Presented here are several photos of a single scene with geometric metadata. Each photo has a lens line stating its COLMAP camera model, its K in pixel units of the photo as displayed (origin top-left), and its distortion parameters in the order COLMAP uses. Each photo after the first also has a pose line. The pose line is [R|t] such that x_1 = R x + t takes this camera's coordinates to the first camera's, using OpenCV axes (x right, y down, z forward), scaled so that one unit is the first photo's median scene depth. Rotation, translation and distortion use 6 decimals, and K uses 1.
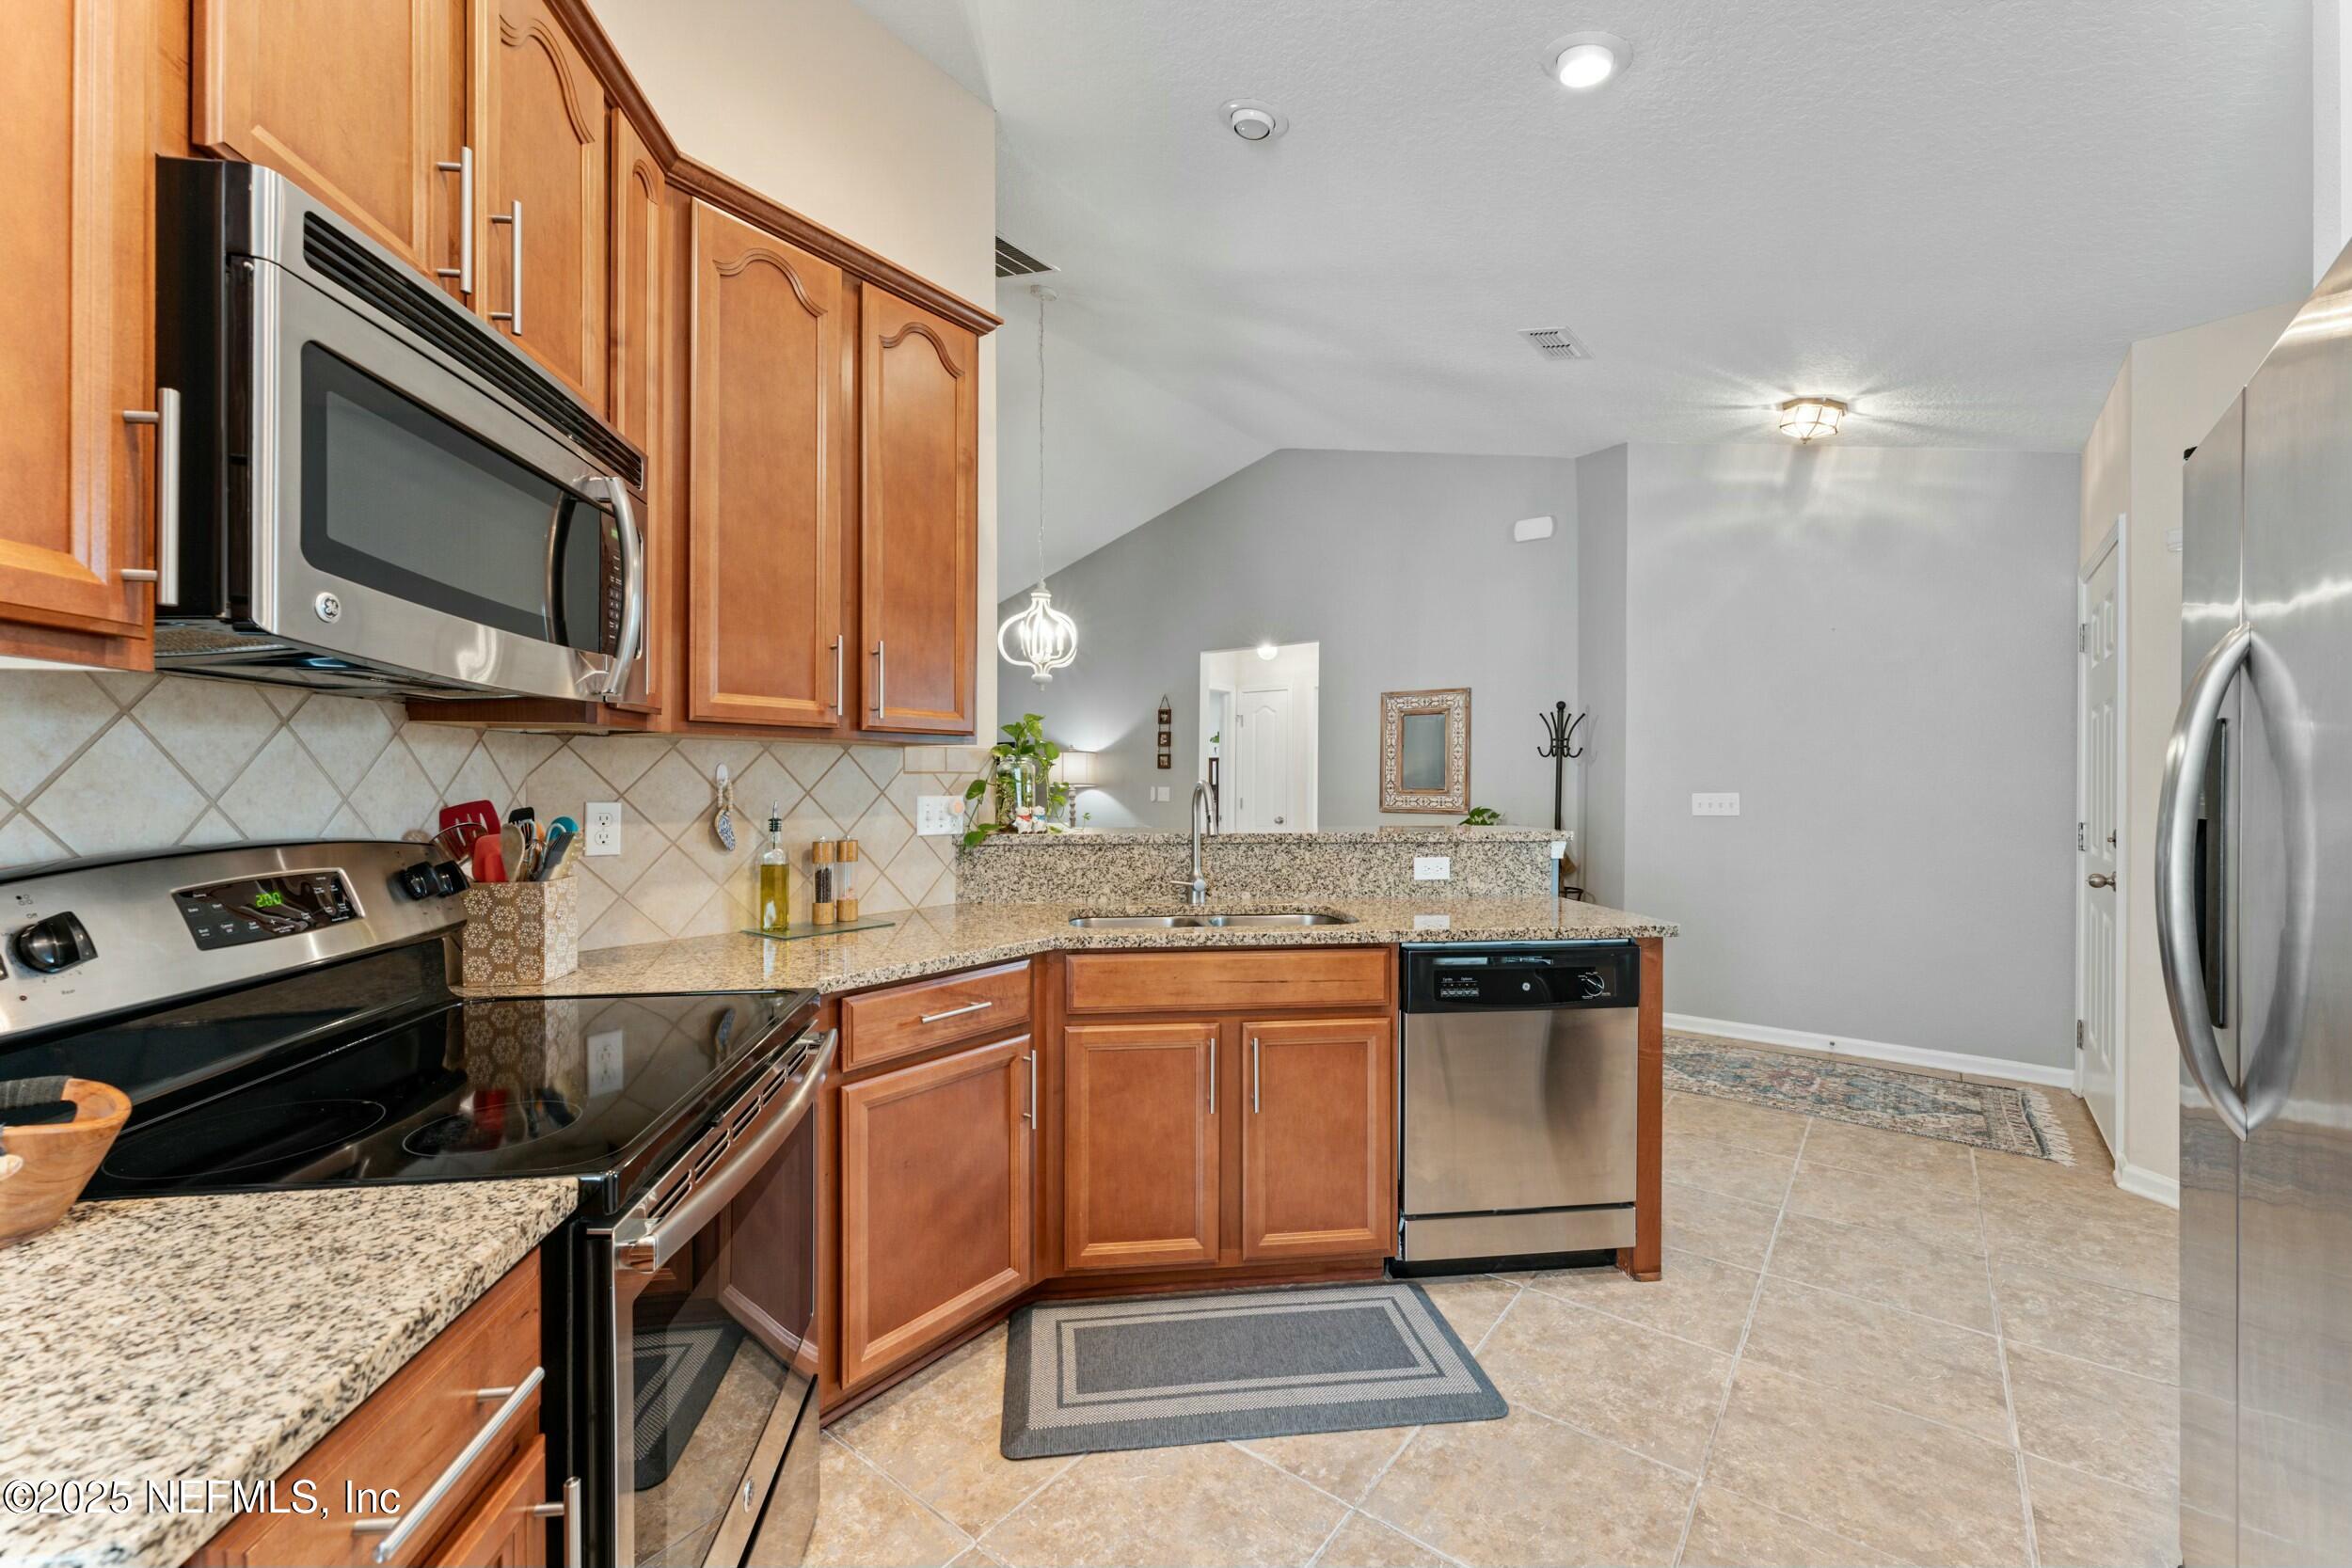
lens RADIAL K [[947.8, 0, 1165.8], [0, 947.8, 779.3], [0, 0, 1]] dist [0.001263, -0.000018]
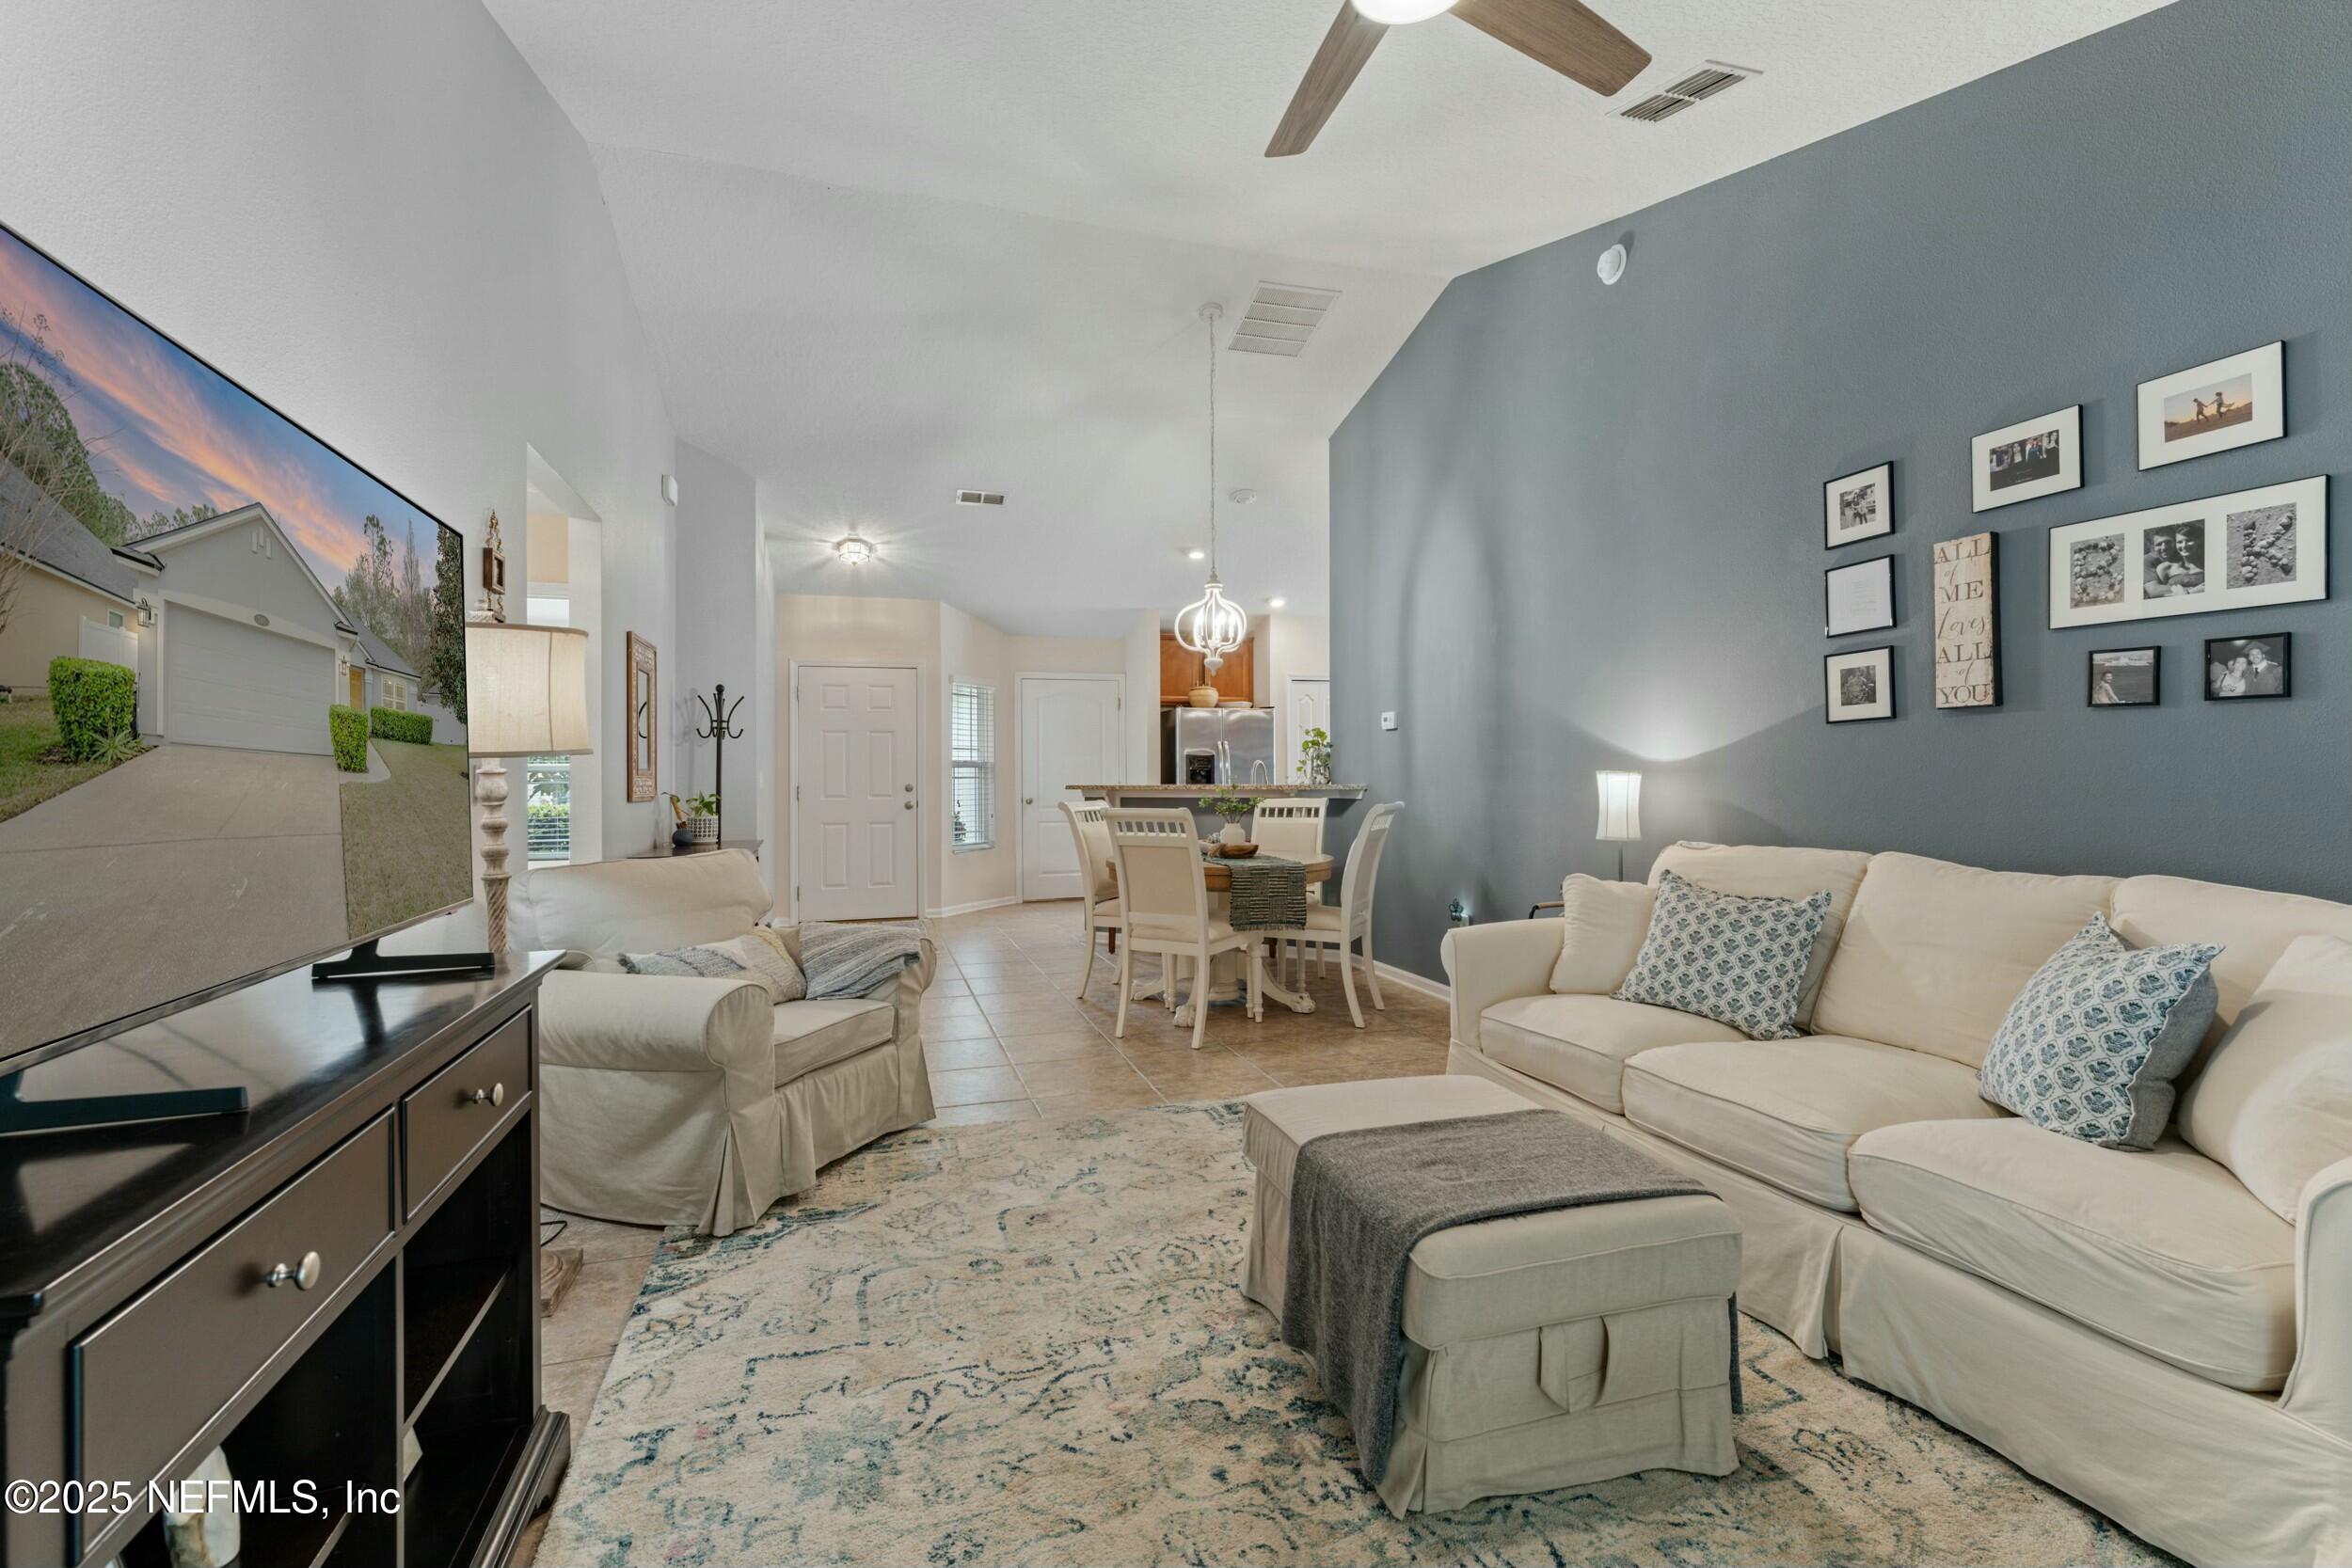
lens RADIAL K [[1014.9, 0, 1173.3], [0, 1014.9, 757.0], [0, 0, 1]] dist [-0.004433, -0.000088]
pose [[-0.824668, 0.013531, 0.565455, -1.190919], [0.003144, 0.999808, -0.019339, 0.039101], [-0.565608, -0.014170, -0.824552, 3.182226]]
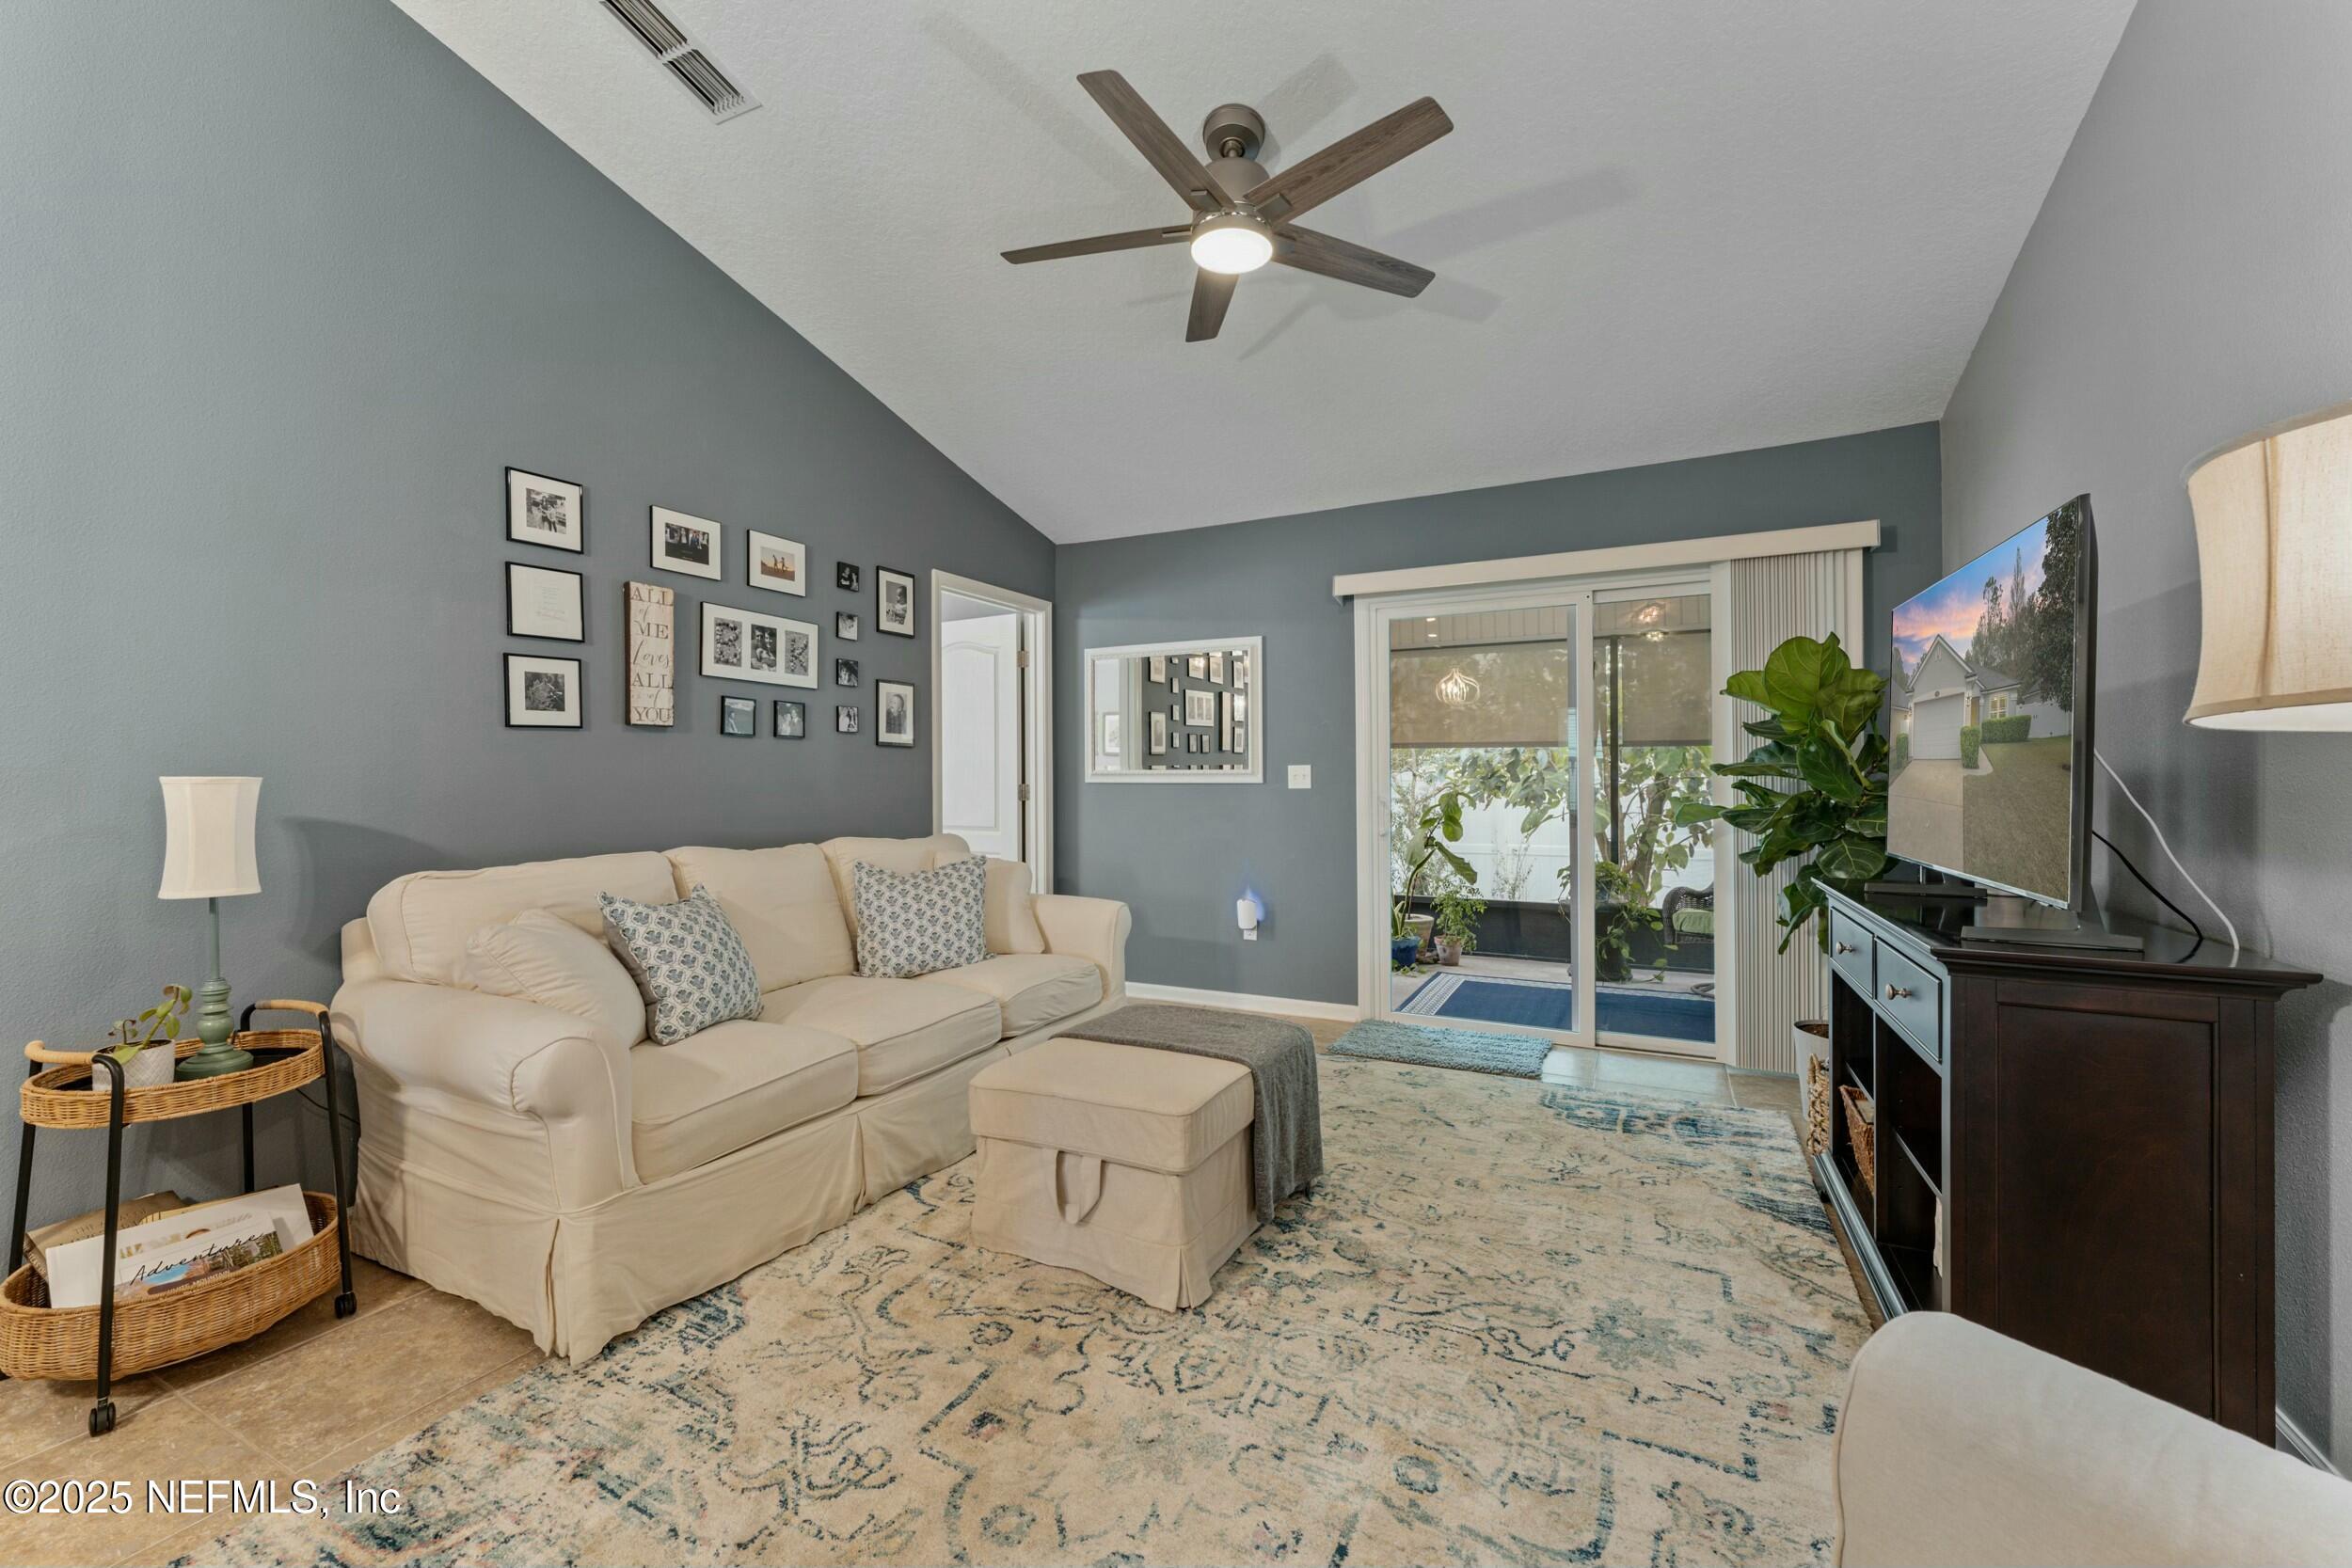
lens RADIAL K [[935.8, 0, 1174.7], [0, 935.8, 771.3], [0, 0, 1]] dist [-0.000891, -0.000075]
pose [[0.187389, -0.007765, -0.982255, -0.055059], [0.006322, 0.999958, -0.006699, 0.039257], [0.982265, -0.004954, 0.187430, 2.320520]]
